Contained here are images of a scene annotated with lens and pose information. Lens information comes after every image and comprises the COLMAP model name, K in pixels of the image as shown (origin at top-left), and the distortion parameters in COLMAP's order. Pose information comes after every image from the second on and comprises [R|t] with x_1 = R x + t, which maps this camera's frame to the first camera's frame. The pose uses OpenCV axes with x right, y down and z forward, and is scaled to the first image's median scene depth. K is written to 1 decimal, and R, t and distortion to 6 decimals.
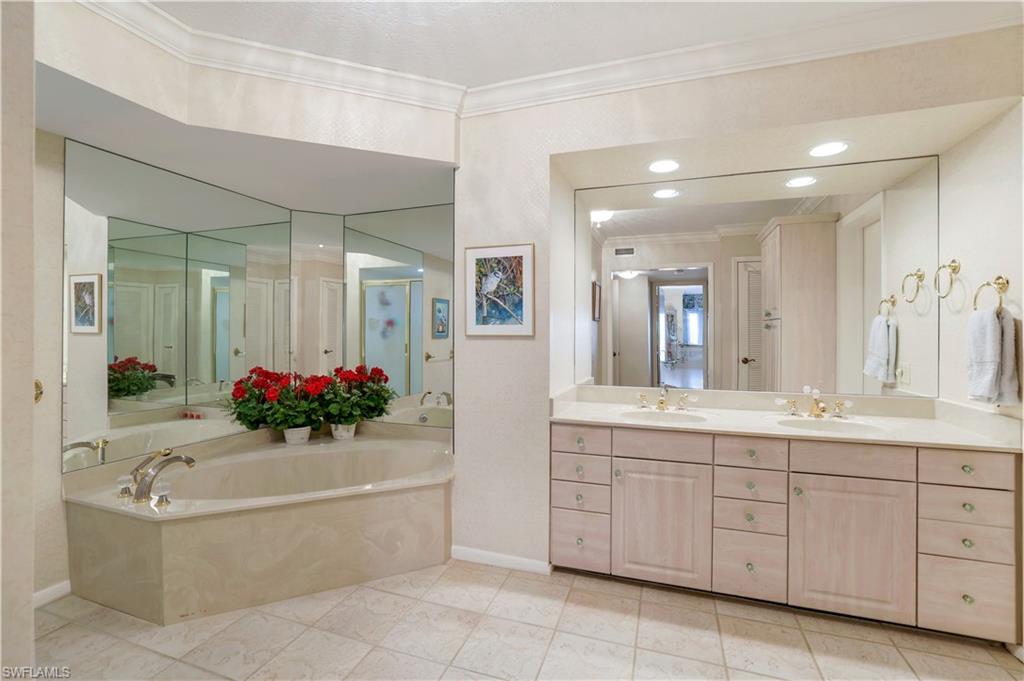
lens RADIAL K [[451.9, 0, 509.9], [0, 451.9, 336.0], [0, 0, 1]] dist [-0.049619, 0.020384]
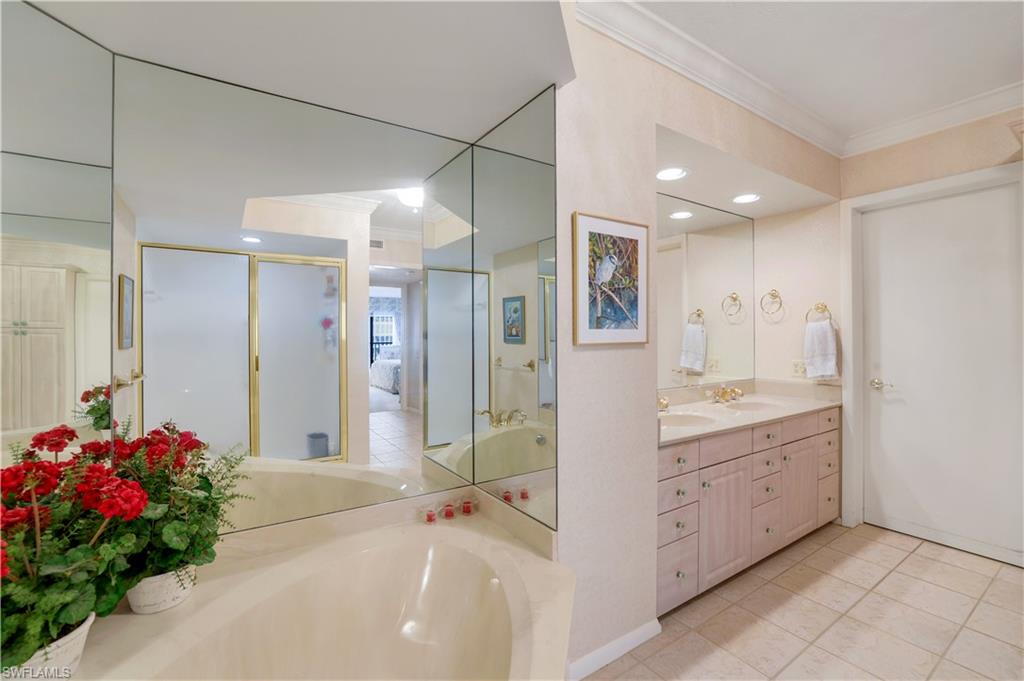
lens RADIAL K [[451.9, 0, 509.9], [0, 451.9, 336.0], [0, 0, 1]] dist [-0.049619, 0.020384]
pose [[0.591968, -0.006261, 0.805937, -0.708223], [0.009470, 0.999955, 0.000813, -0.015830], [-0.805906, 0.007151, 0.592000, 0.709122]]
